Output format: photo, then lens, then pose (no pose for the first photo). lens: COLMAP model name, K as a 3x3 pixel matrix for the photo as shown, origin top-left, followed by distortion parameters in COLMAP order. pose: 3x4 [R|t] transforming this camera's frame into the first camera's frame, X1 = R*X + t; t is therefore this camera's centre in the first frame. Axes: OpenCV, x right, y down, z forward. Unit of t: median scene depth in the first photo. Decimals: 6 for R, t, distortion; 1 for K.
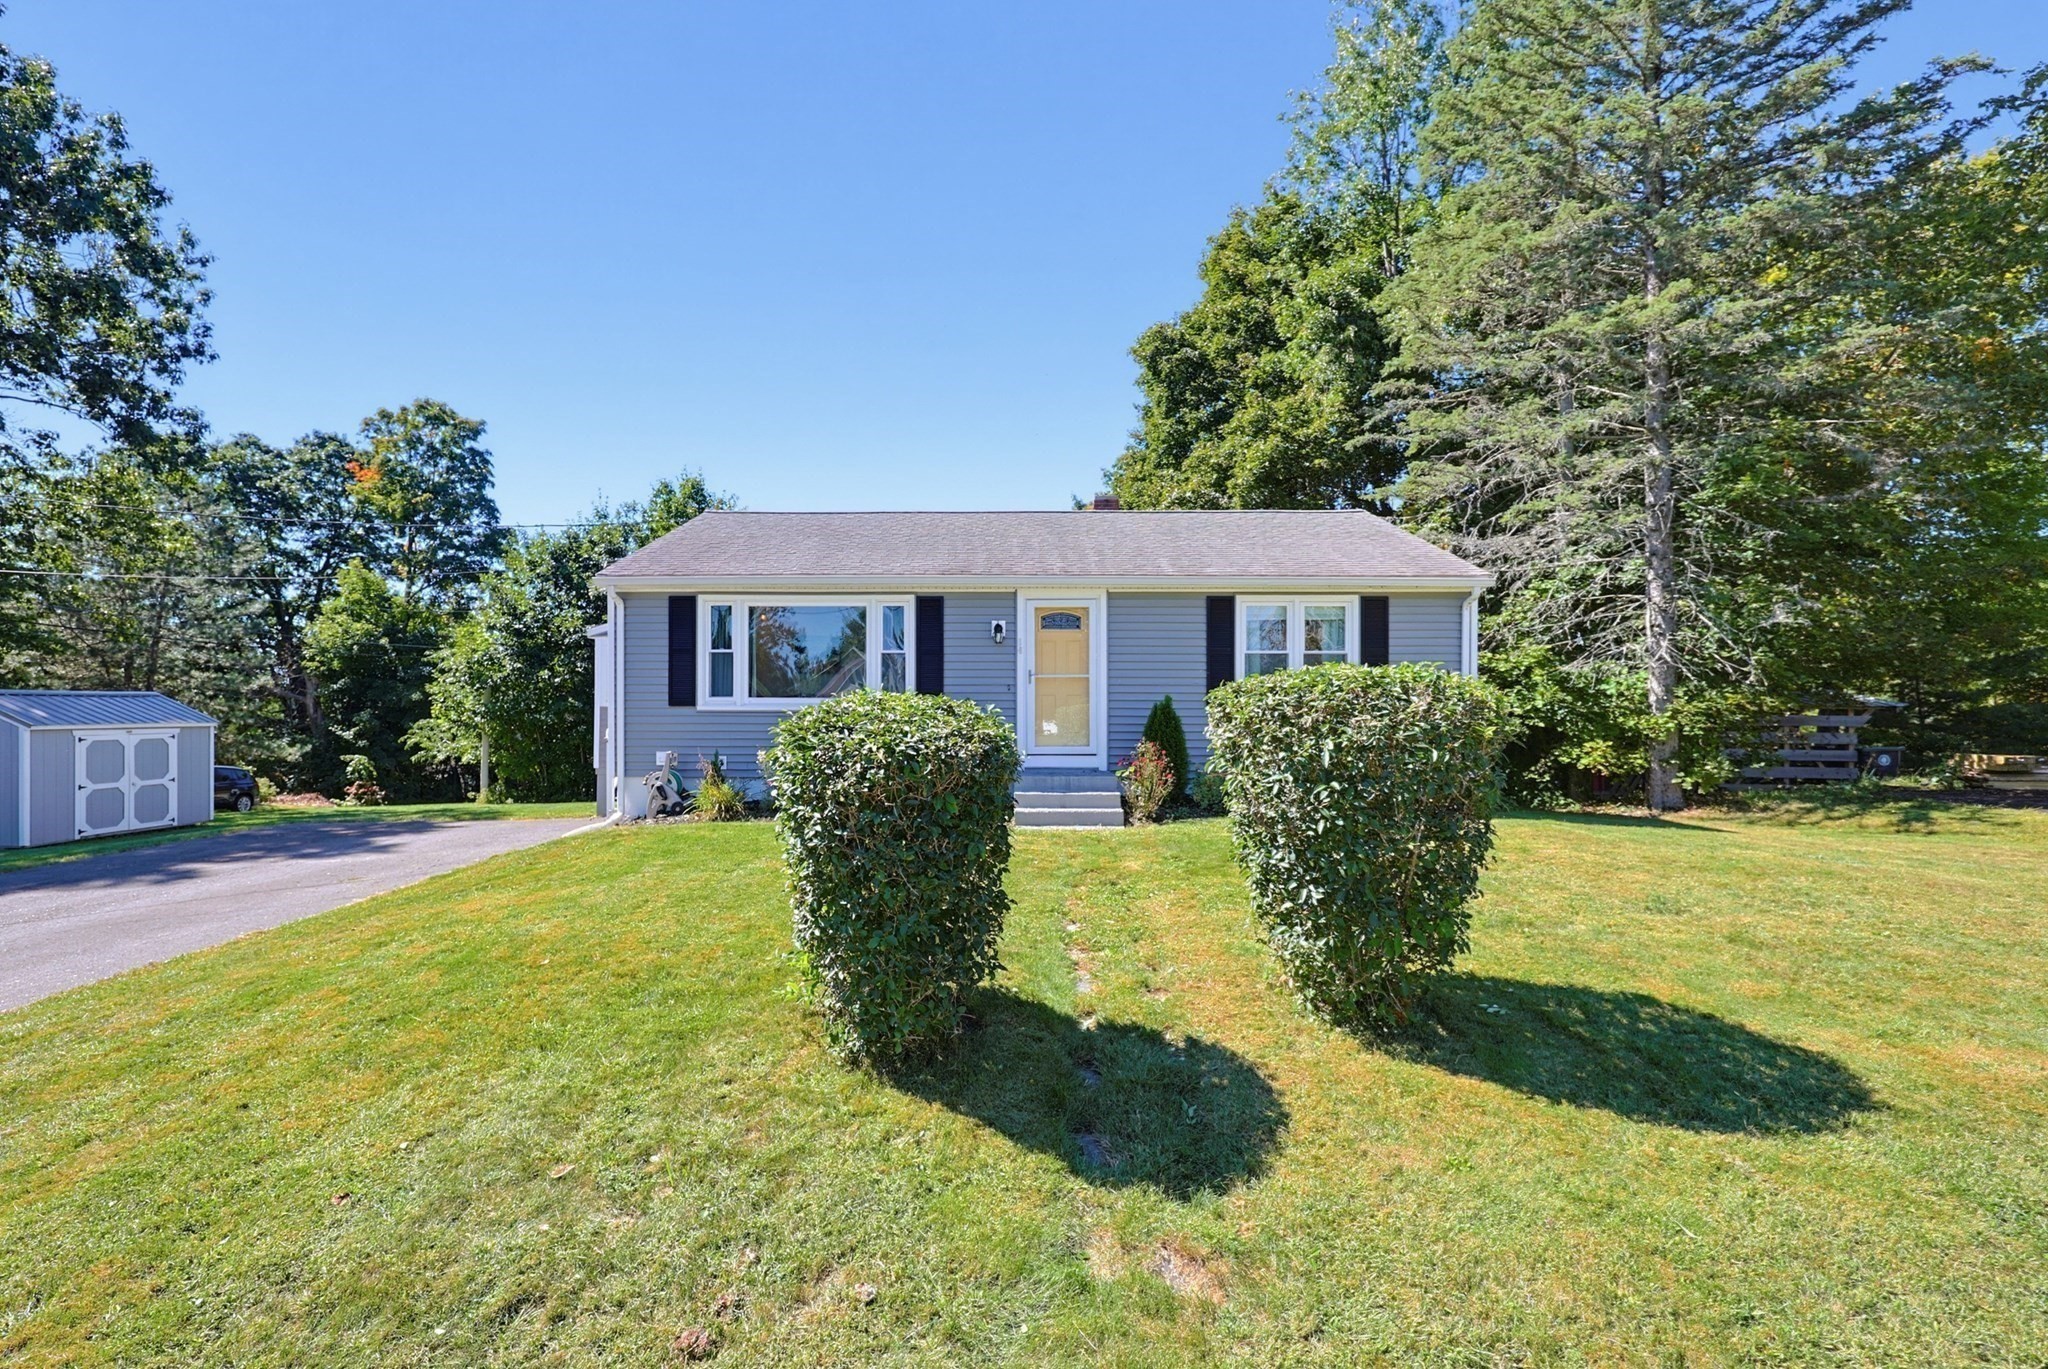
lens RADIAL K [[912.9, 0, 1022.2], [0, 912.9, 702.6], [0, 0, 1]] dist [-0.000905, -0.000064]
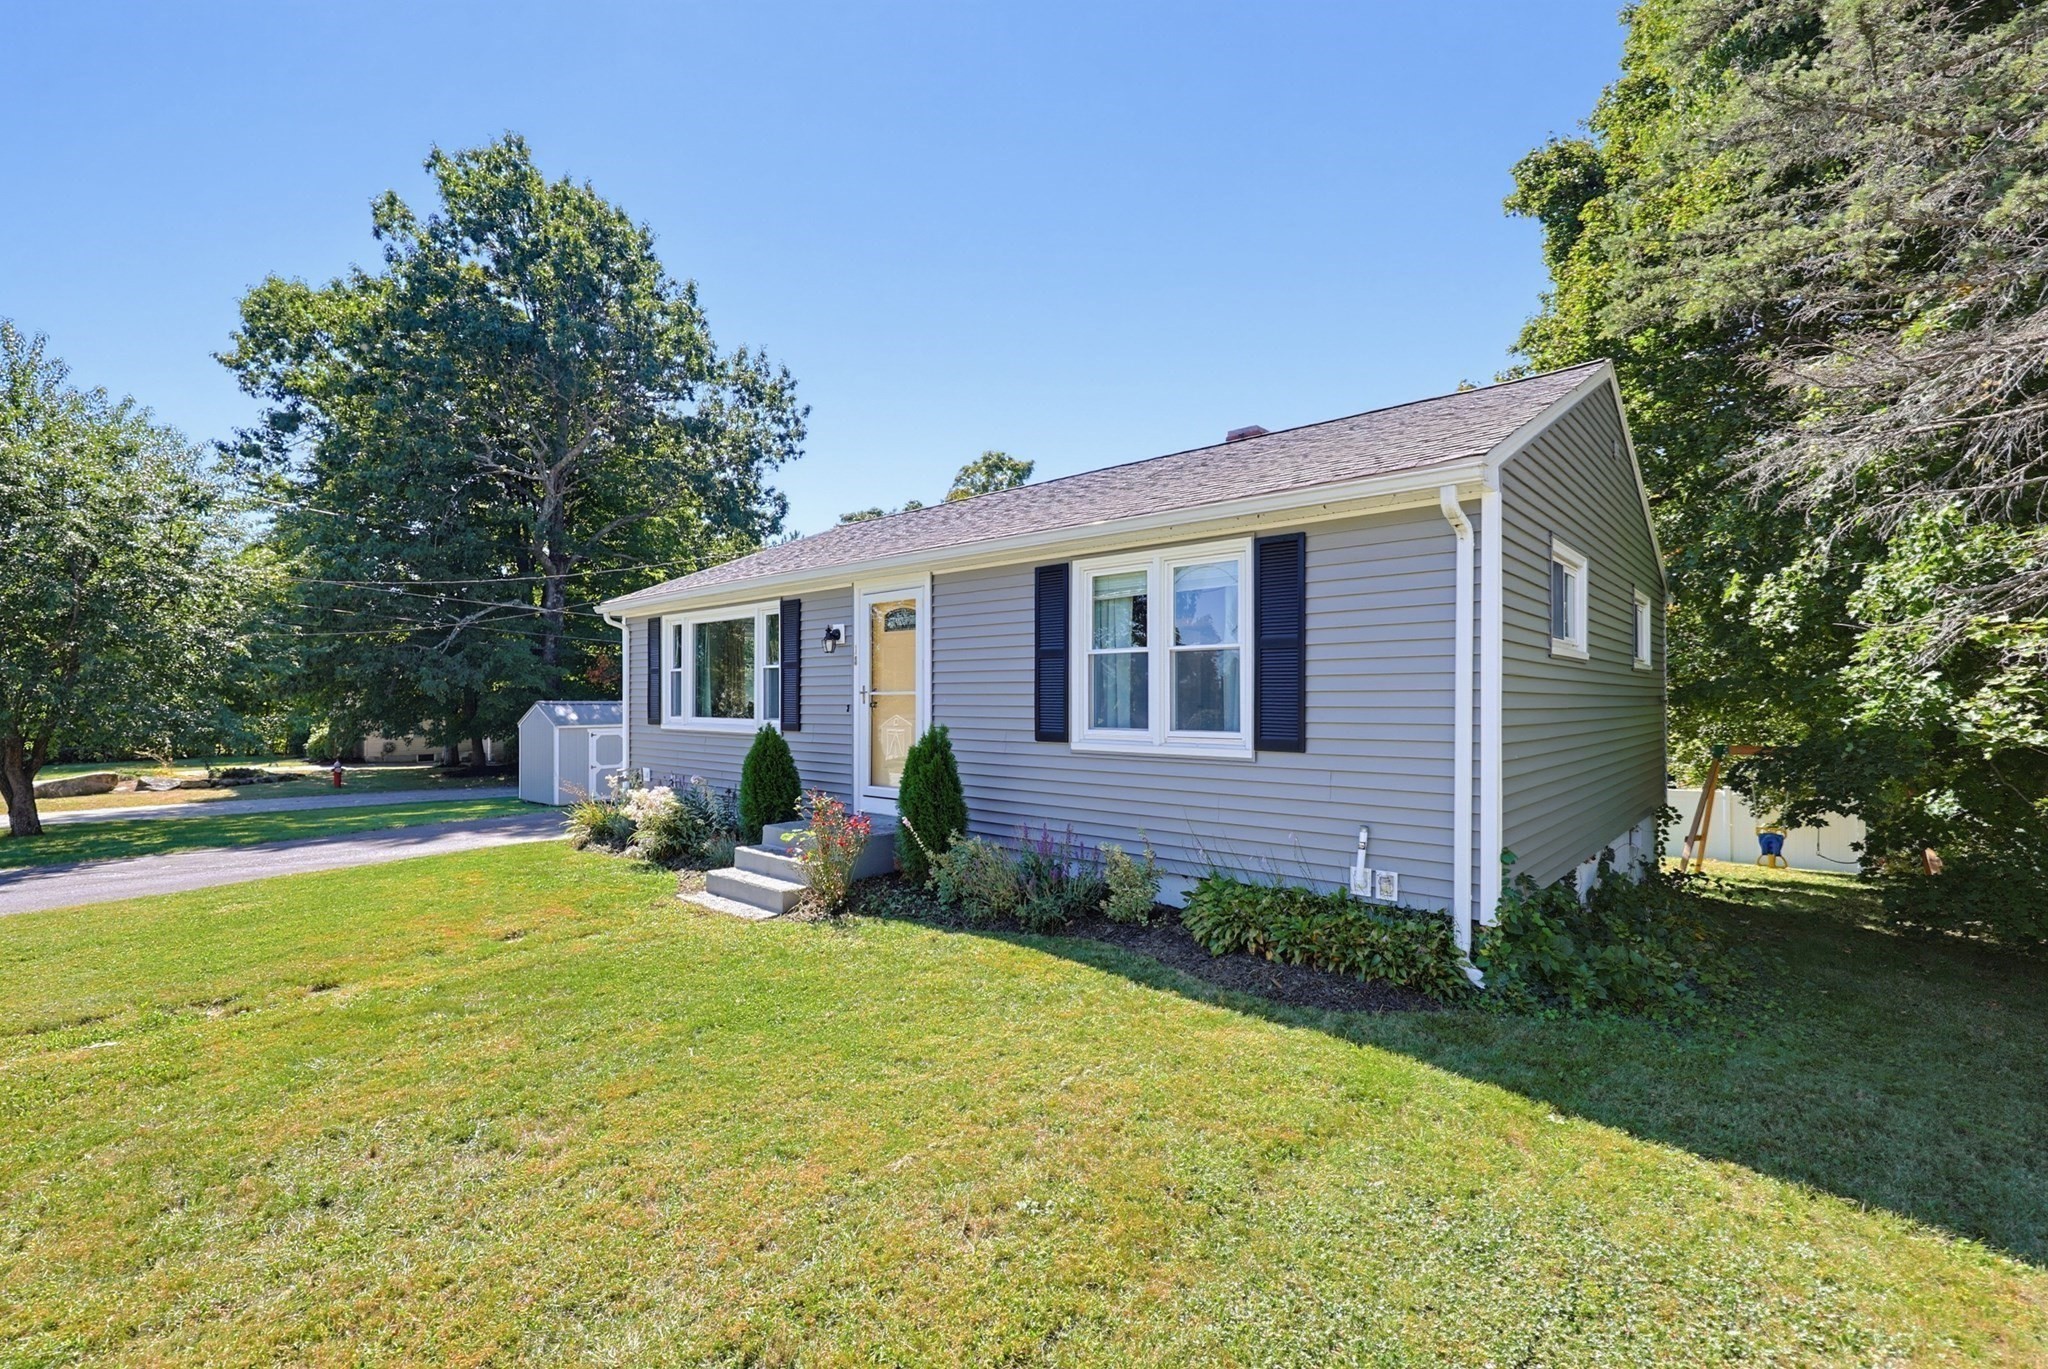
lens RADIAL K [[879.6, 0, 1024.0], [0, 879.6, 694.7], [0, 0, 1]] dist [-0.000148, -0.000006]
pose [[0.751896, -0.005389, -0.659260, 0.320427], [0.008562, 0.999962, 0.001590, -0.015099], [0.659226, -0.006840, 0.751914, 0.282514]]
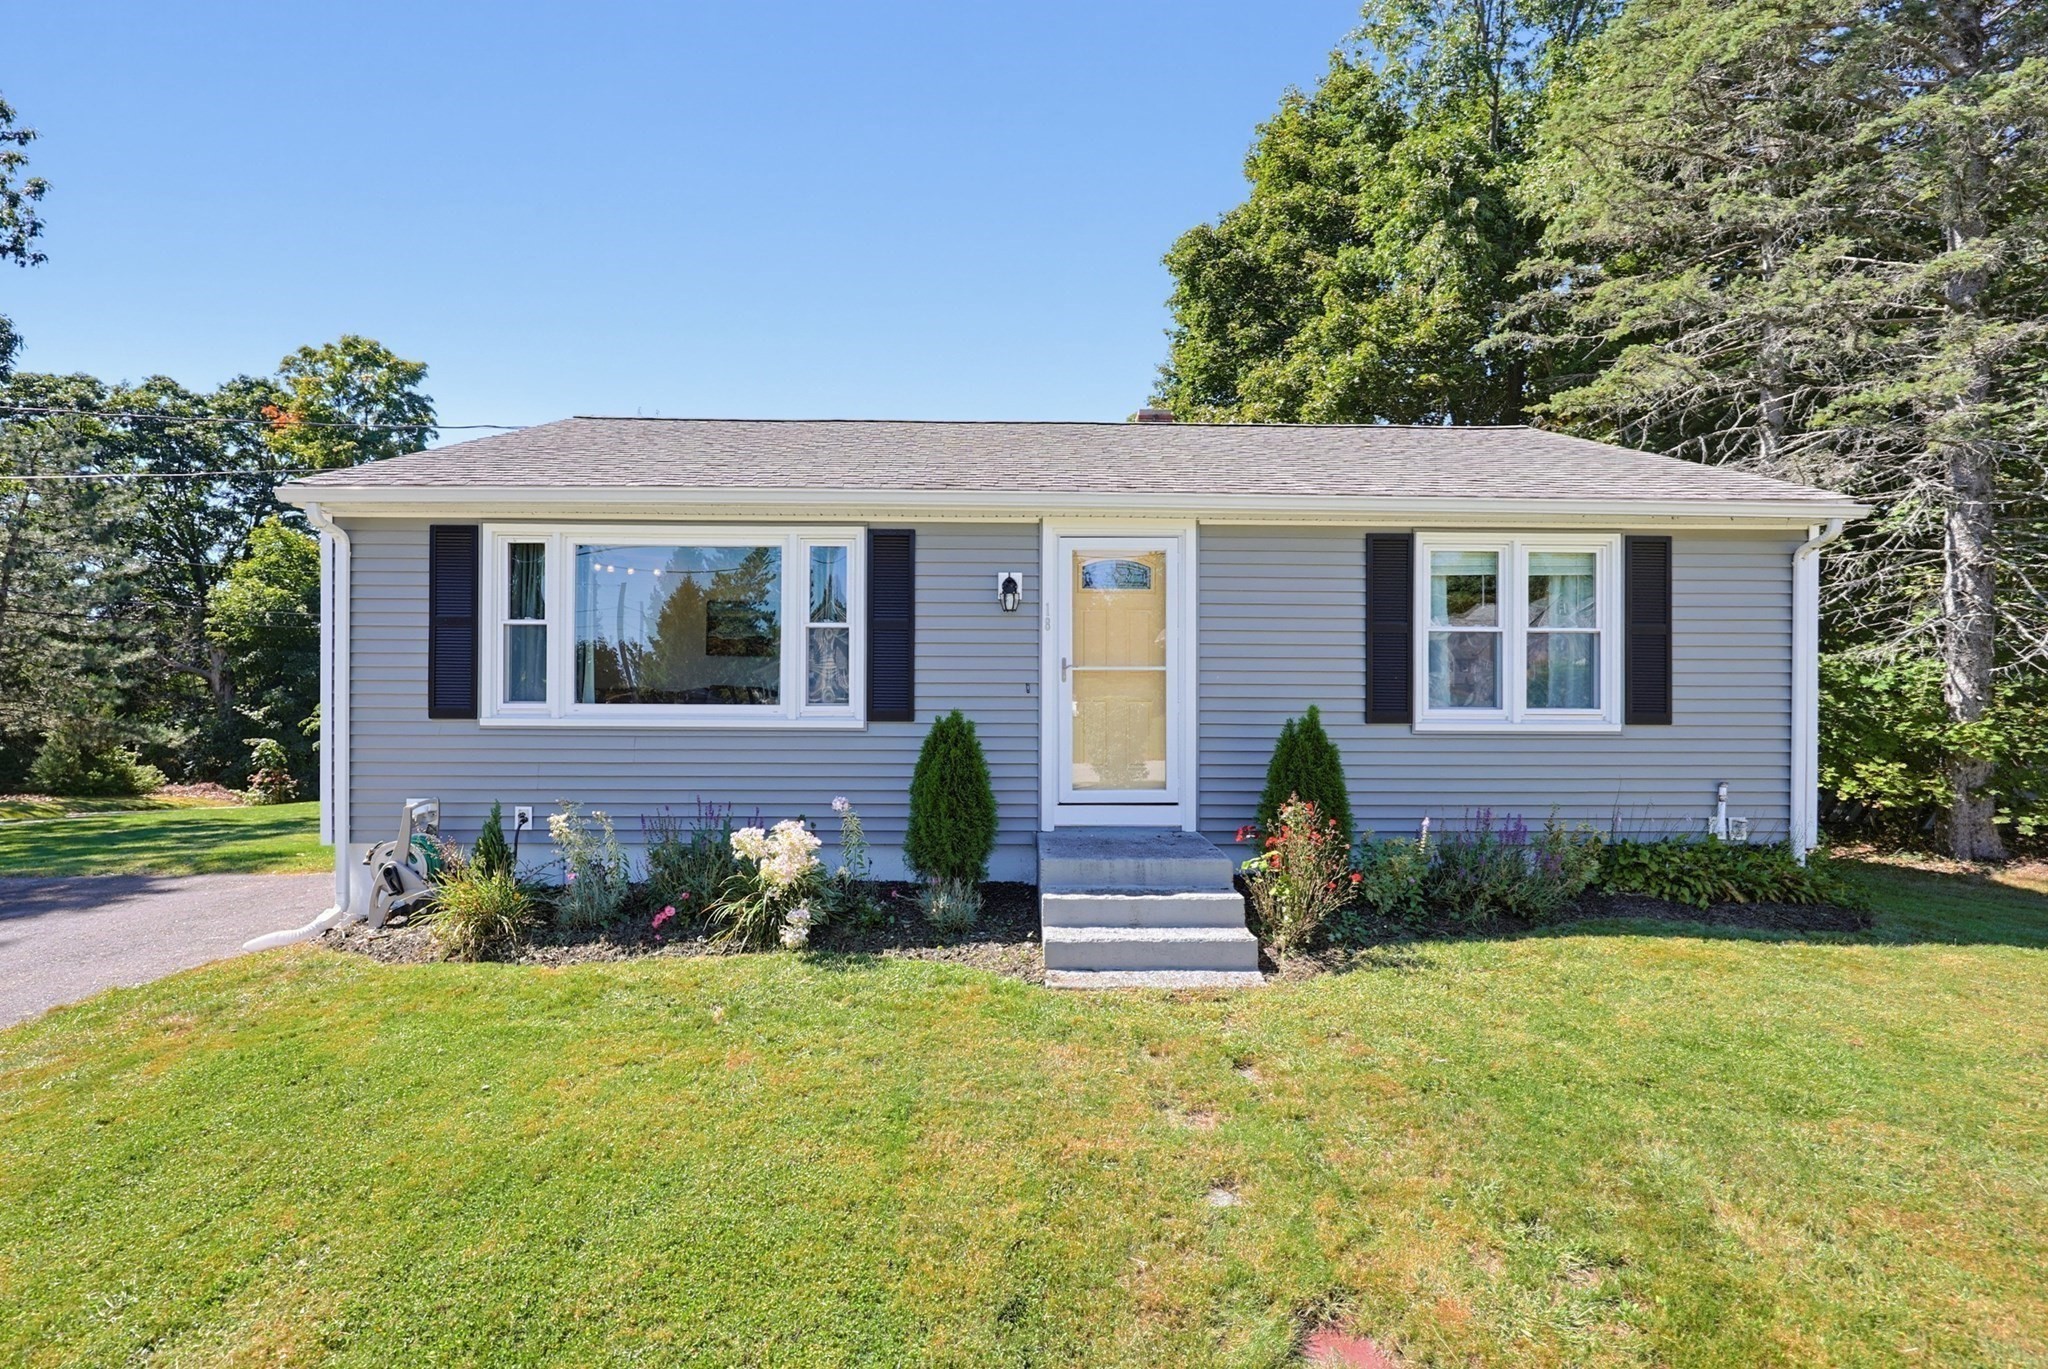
lens RADIAL K [[886.8, 0, 1051.5], [0, 886.8, 673.5], [0, 0, 1]] dist [-0.001595, -0.000602]
pose [[0.999388, 0.003704, 0.034797, -0.010121], [-0.003698, 0.999993, -0.000235, -0.013668], [-0.034798, 0.000107, 0.999394, 0.233600]]
